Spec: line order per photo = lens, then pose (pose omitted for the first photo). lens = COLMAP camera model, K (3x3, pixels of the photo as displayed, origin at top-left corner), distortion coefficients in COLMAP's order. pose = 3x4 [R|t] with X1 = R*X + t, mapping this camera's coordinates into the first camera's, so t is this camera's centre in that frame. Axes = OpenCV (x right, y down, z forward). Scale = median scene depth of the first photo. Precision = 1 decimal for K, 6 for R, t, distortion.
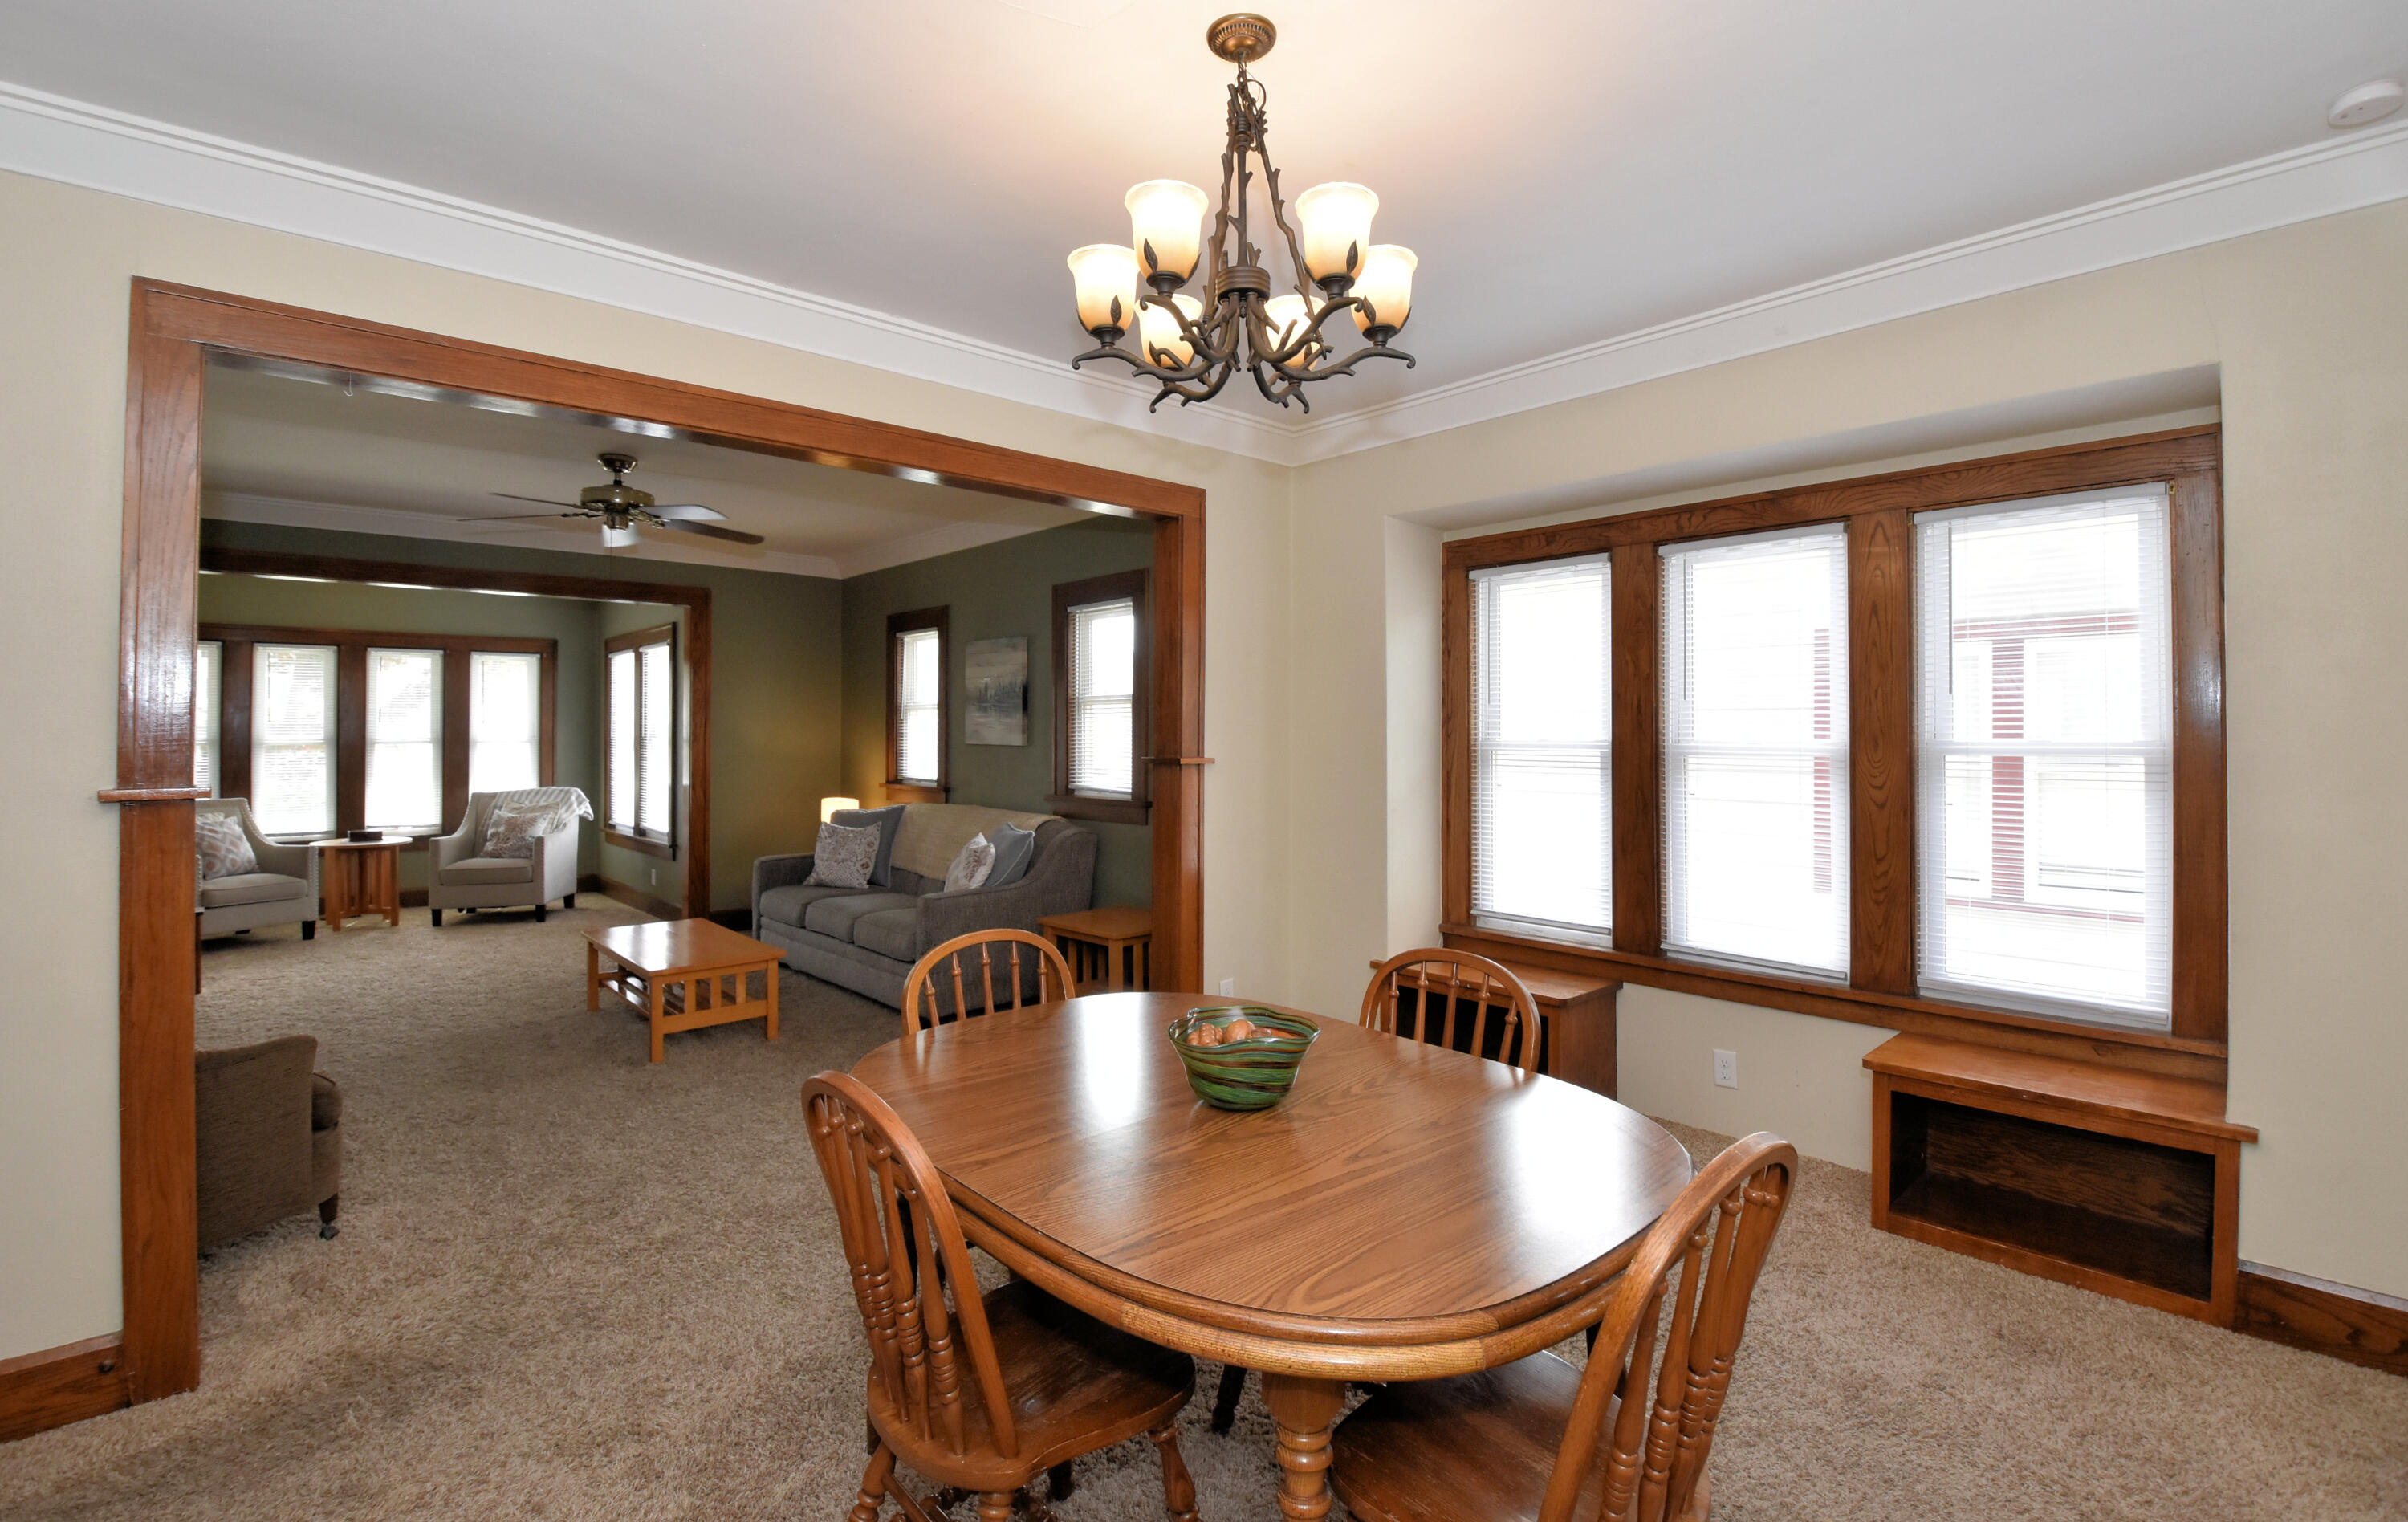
lens RADIAL K [[1070.2, 0, 1217.8], [0, 1070.2, 724.2], [0, 0, 1]] dist [-0.000800, 0.000073]
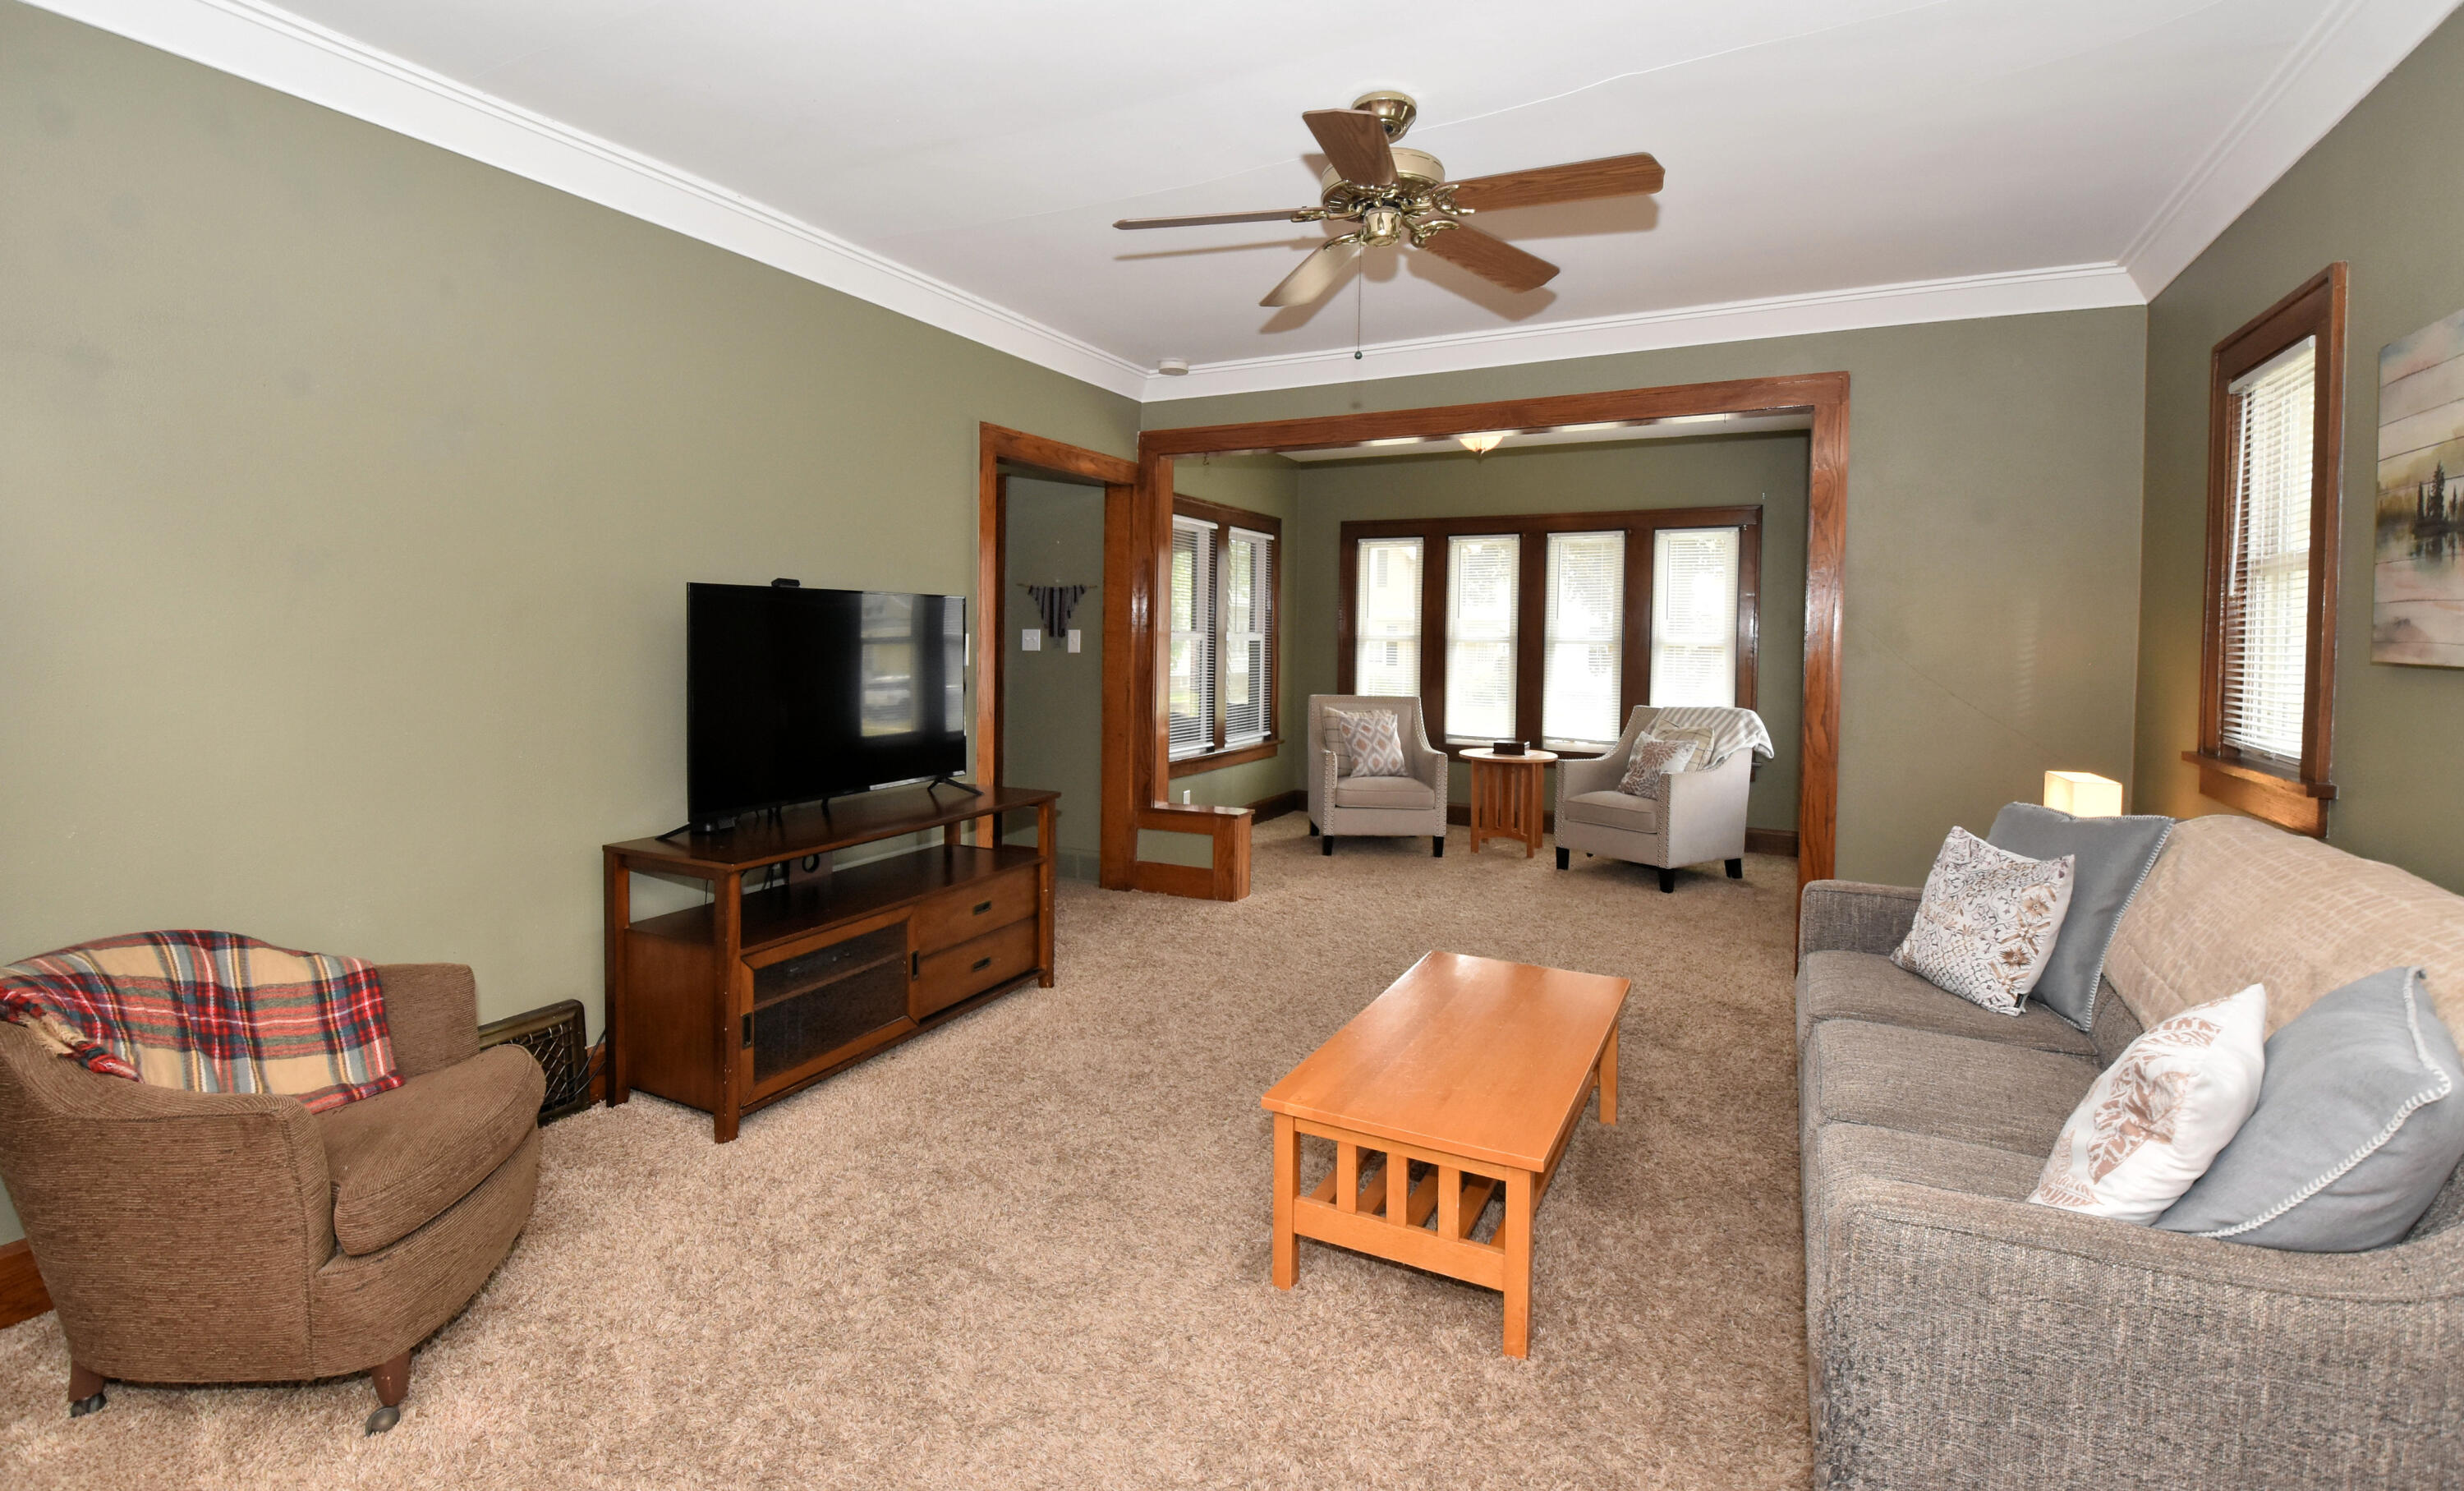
lens RADIAL K [[1109.9, 0, 1222.0], [0, 1109.9, 645.6], [0, 0, 1]] dist [0.001096, -0.000265]
pose [[0.343868, 0.016064, -0.938881, -0.102219], [-0.005176, 0.999871, 0.015212, 0.025930], [0.939004, -0.000372, 0.343906, 1.435298]]
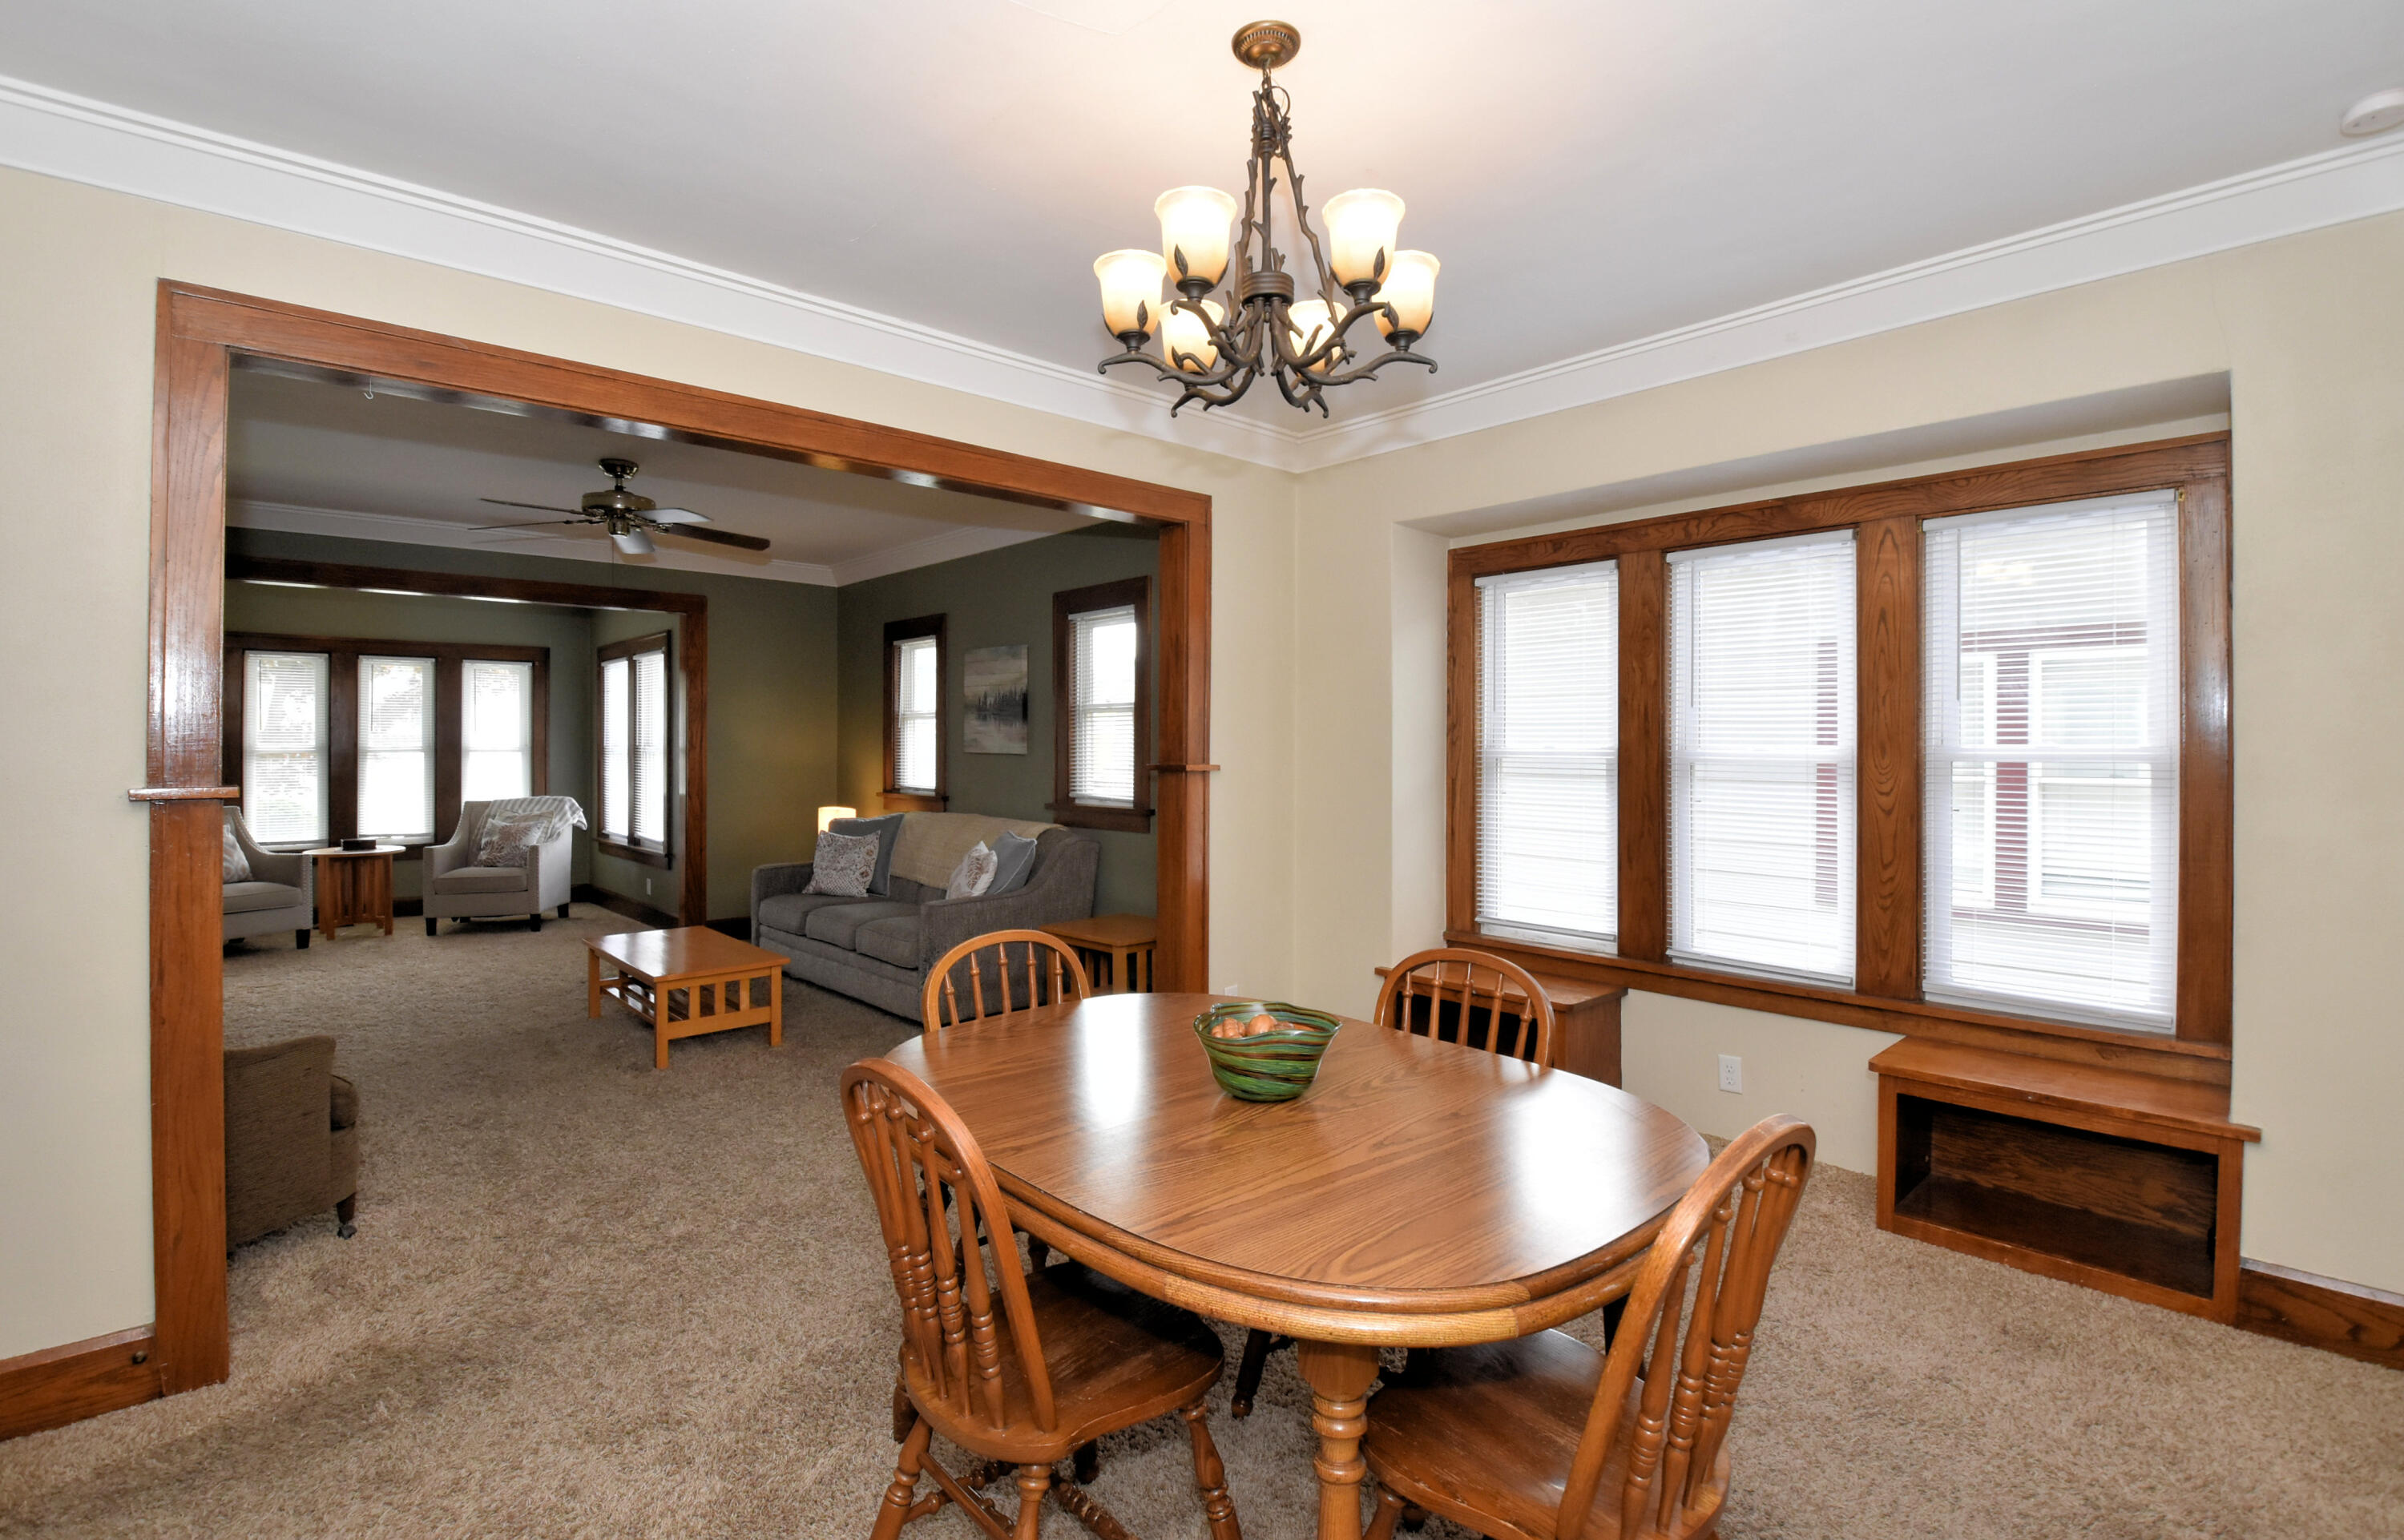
lens RADIAL K [[1083.7, 0, 1210.0], [0, 1083.7, 745.8], [0, 0, 1]] dist [0.002200, -0.000739]
pose [[0.999998, 0.001651, 0.001312, -0.023815], [-0.001661, 0.999965, 0.008193, 0.009432], [-0.001298, -0.008195, 0.999966, -0.022626]]
